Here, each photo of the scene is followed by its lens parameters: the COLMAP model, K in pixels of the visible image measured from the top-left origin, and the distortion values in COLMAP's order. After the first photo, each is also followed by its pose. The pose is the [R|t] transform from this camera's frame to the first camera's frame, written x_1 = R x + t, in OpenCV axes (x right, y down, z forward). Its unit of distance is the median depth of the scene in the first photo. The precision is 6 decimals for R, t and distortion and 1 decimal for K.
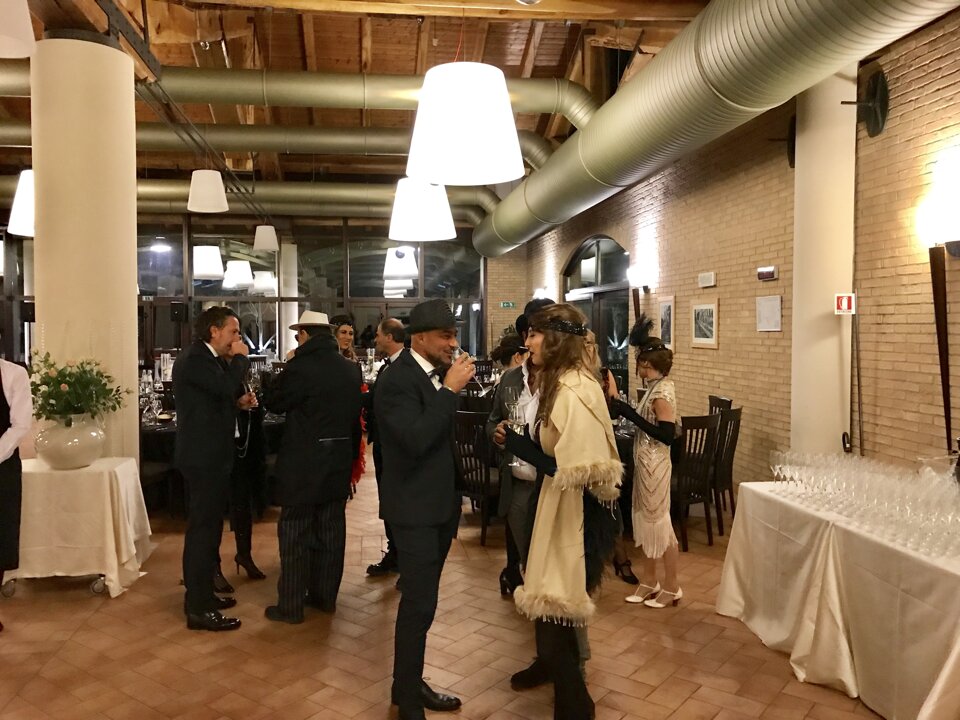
lens RADIAL K [[785.7, 0, 479.8], [0, 785.7, 358.3], [0, 0, 1]] dist [-0.010645, 0.019444]
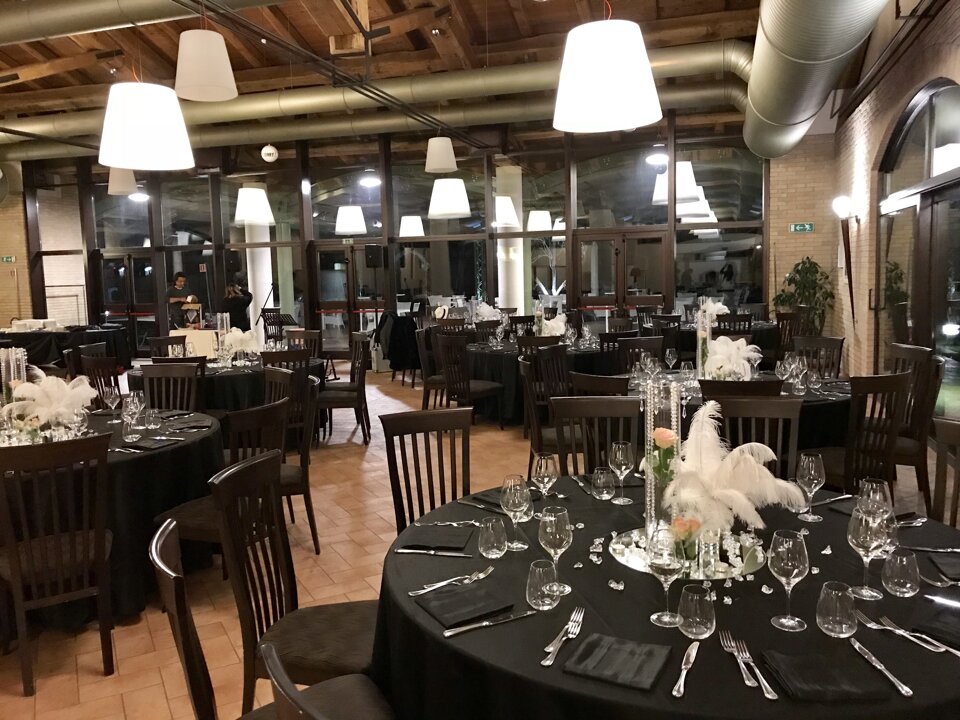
lens RADIAL K [[785.7, 0, 483.1], [0, 785.7, 355.0], [0, 0, 1]] dist [-0.010645, 0.019444]
pose [[0.911692, 0.014605, -0.410614, 0.070082], [0.014504, 0.997601, 0.067689, -0.008356], [0.410618, -0.067667, 0.909293, 0.278938]]
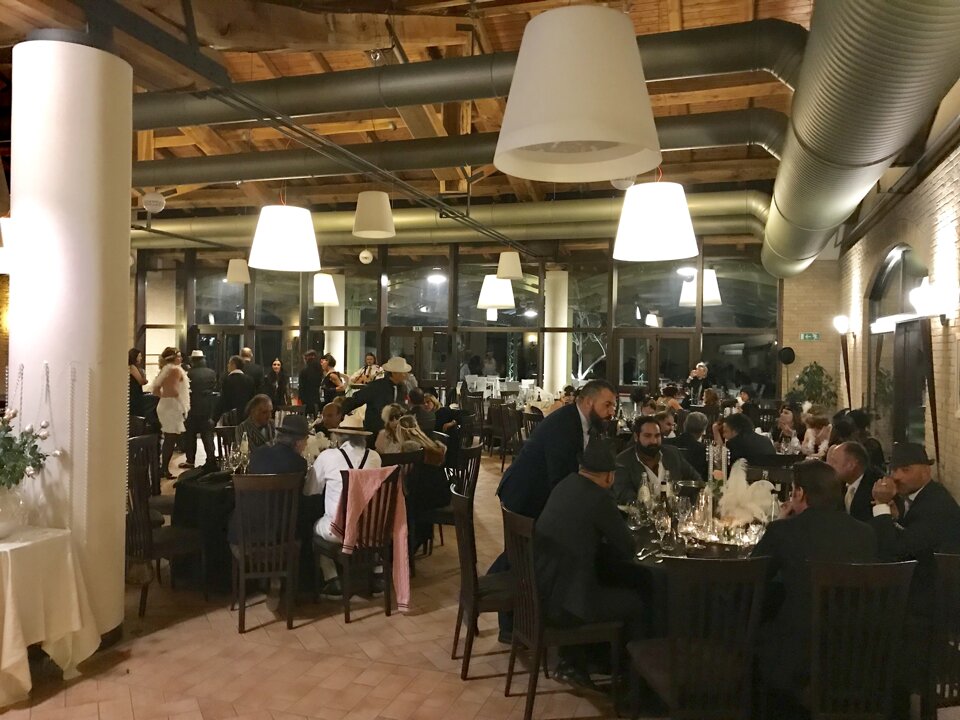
lens RADIAL K [[785.7, 0, 477.4], [0, 785.7, 359.6], [0, 0, 1]] dist [-0.010645, 0.019444]
pose [[0.900303, 0.015302, -0.434994, 0.085492], [-0.028938, 0.999275, -0.024741, -0.015526], [0.434300, 0.034862, 0.900093, 0.134414]]
